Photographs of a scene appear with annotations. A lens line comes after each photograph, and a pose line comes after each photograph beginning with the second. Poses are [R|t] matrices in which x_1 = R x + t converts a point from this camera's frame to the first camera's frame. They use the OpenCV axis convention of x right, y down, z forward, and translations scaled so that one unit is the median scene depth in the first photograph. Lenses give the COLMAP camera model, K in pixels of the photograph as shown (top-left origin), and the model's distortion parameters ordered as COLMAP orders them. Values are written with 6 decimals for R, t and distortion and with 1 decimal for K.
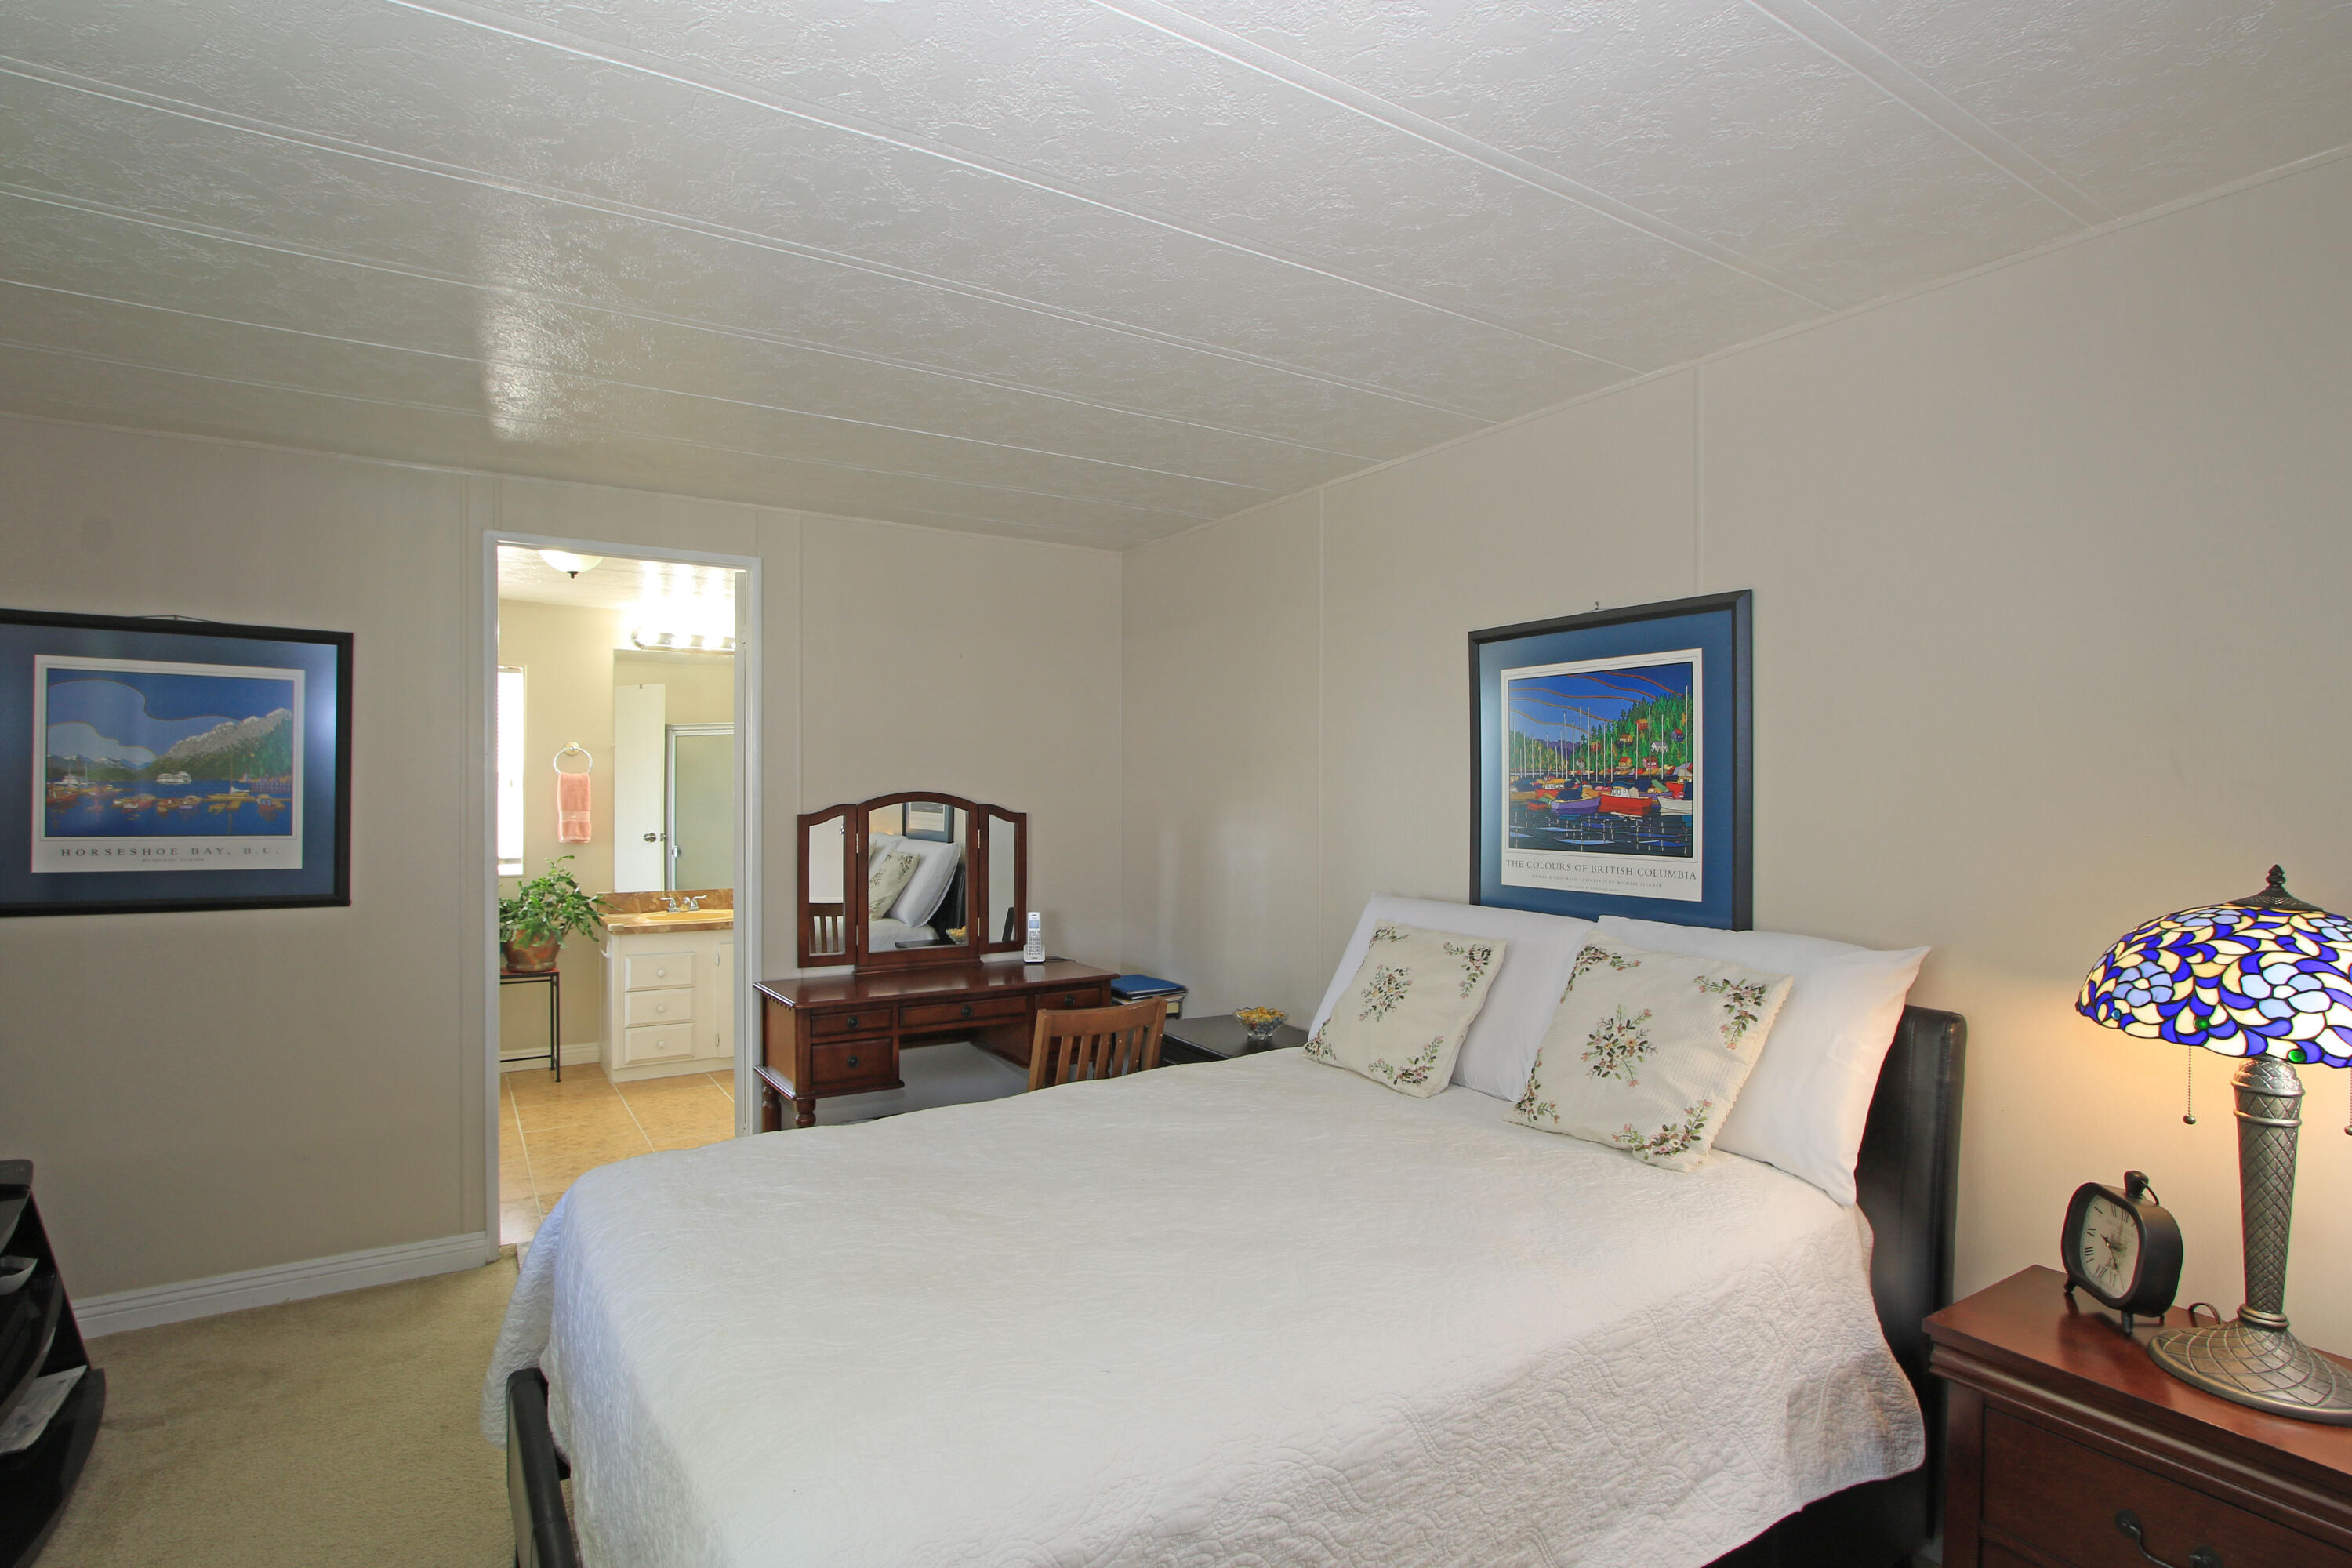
lens RADIAL K [[1165.1, 0, 1163.5], [0, 1165.1, 789.9], [0, 0, 1]] dist [-0.004368, -0.000143]
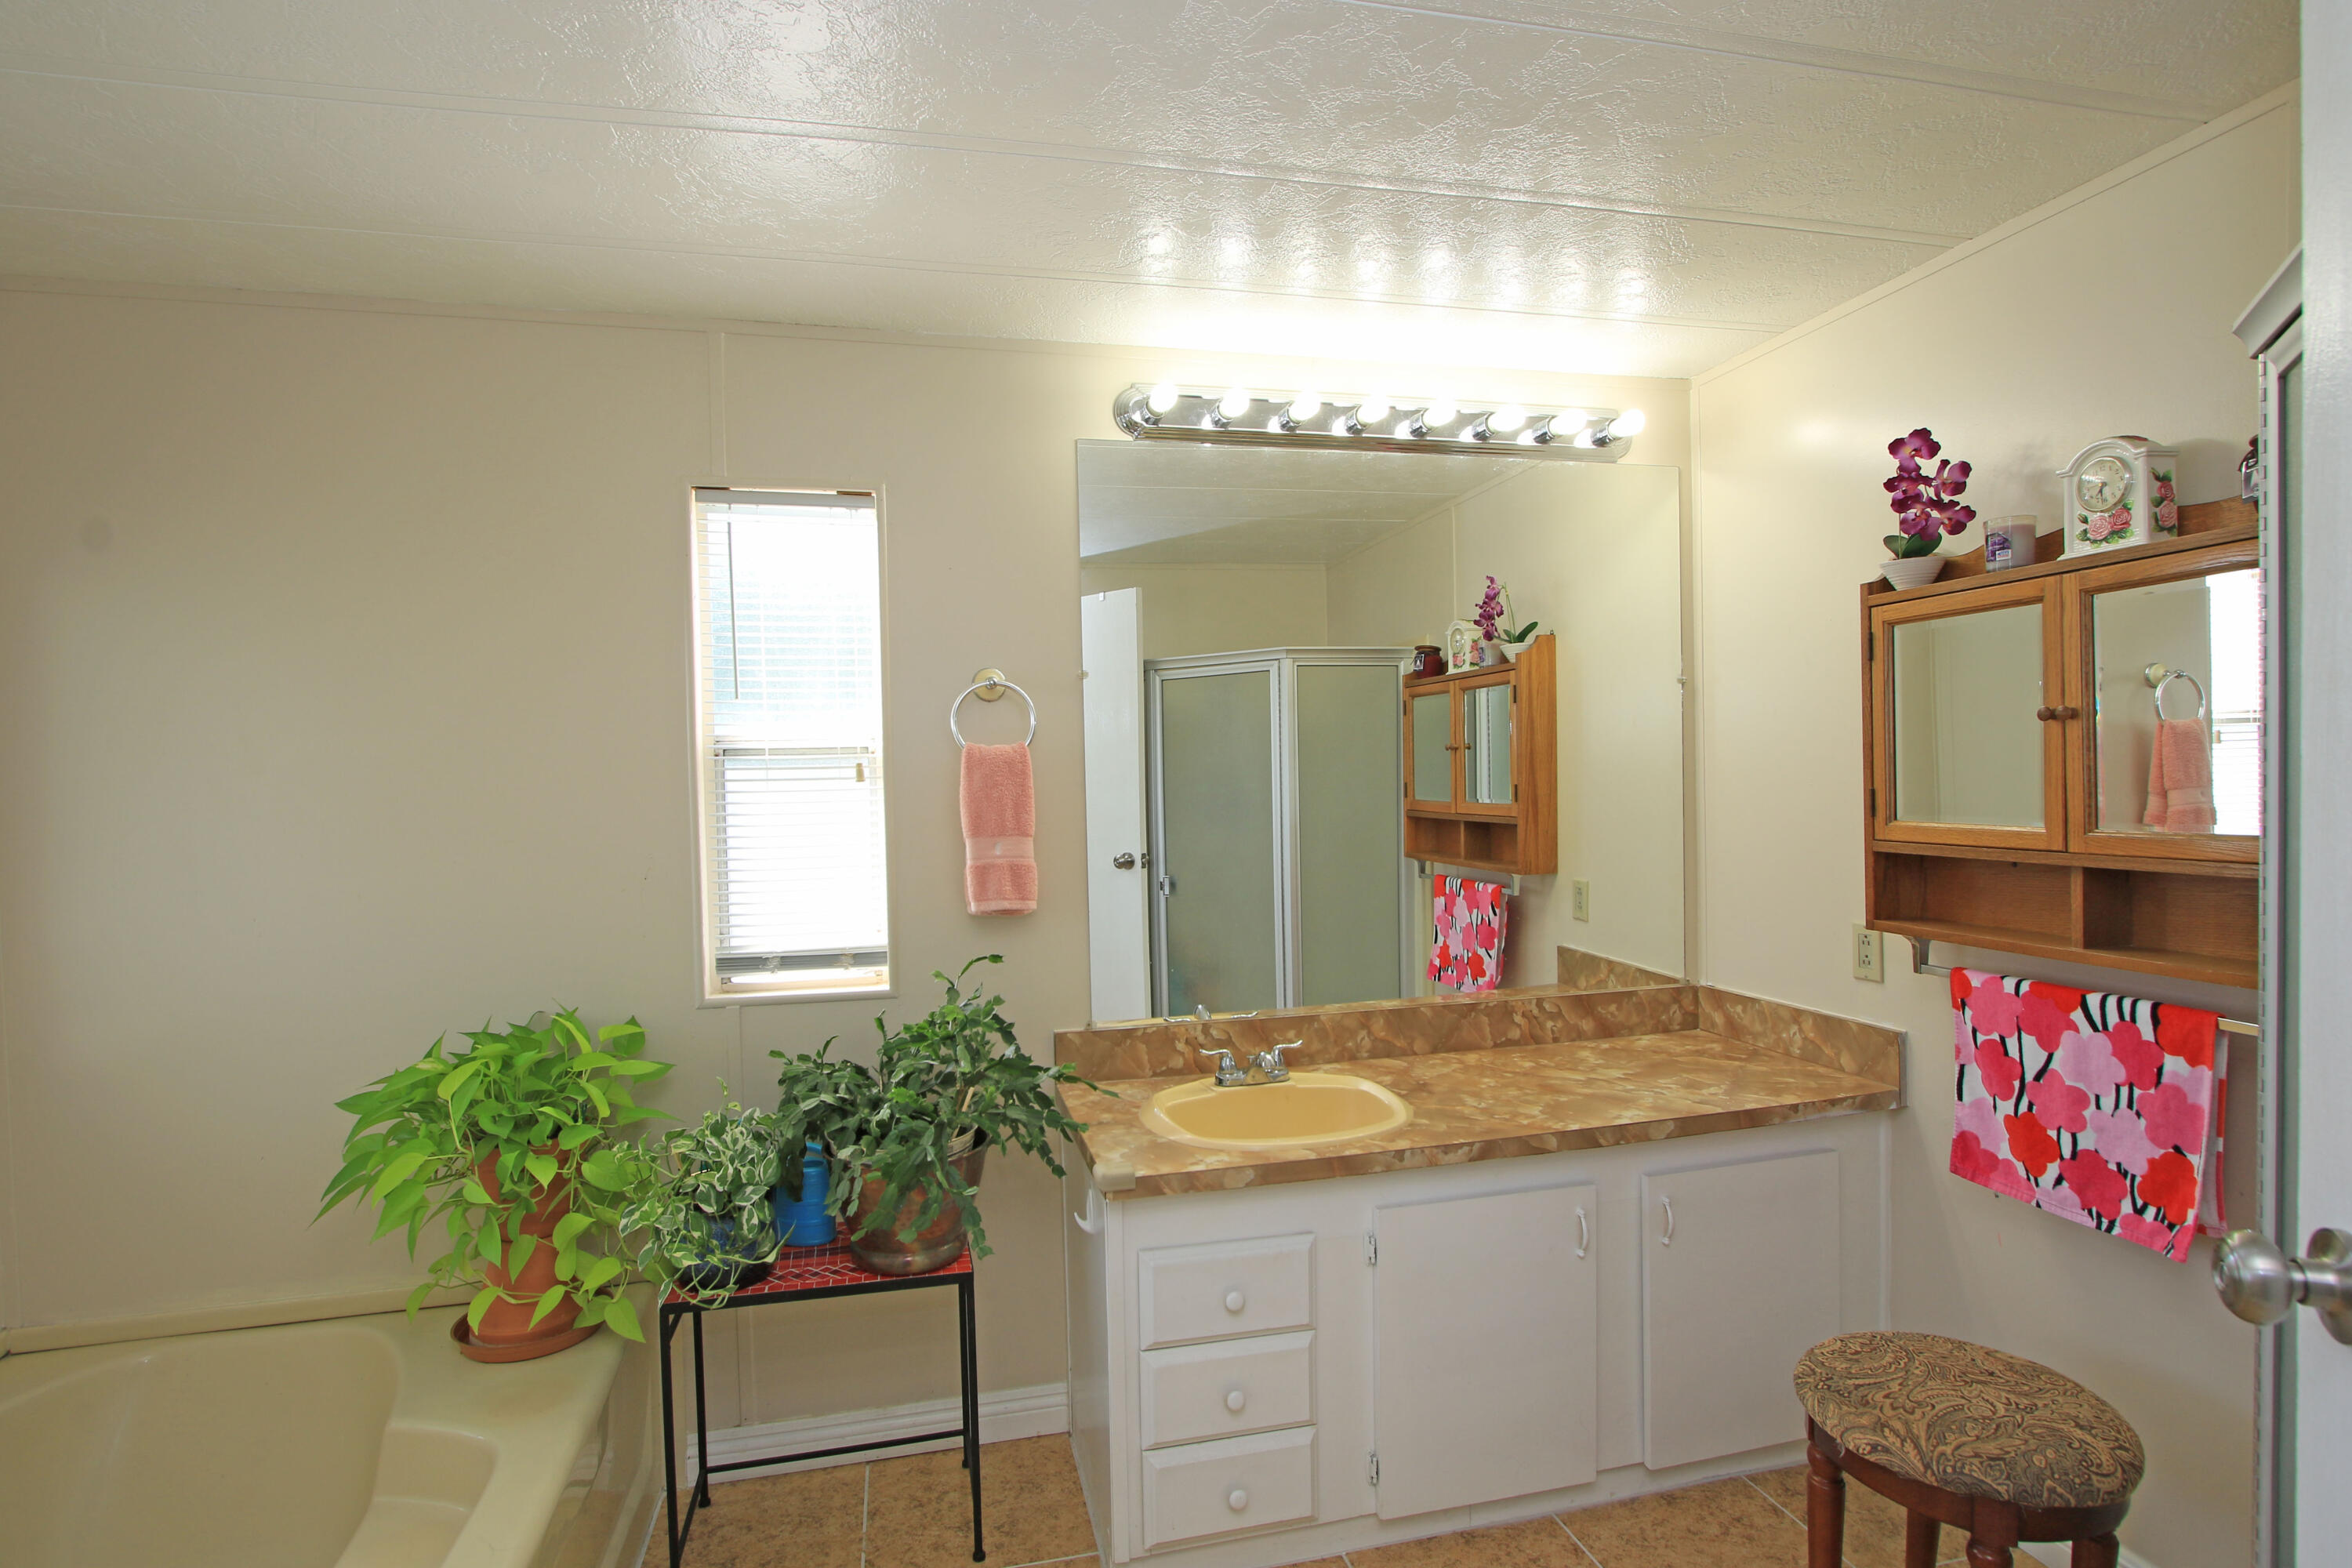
lens RADIAL K [[1165.1, 0, 1175.6], [0, 1165.1, 784.2], [0, 0, 1]] dist [-0.004368, -0.000143]
pose [[0.948319, -0.018996, -0.316751, -0.321335], [0.023947, 0.999644, 0.011745, -0.003327], [0.316415, -0.018723, 0.948436, 0.639052]]
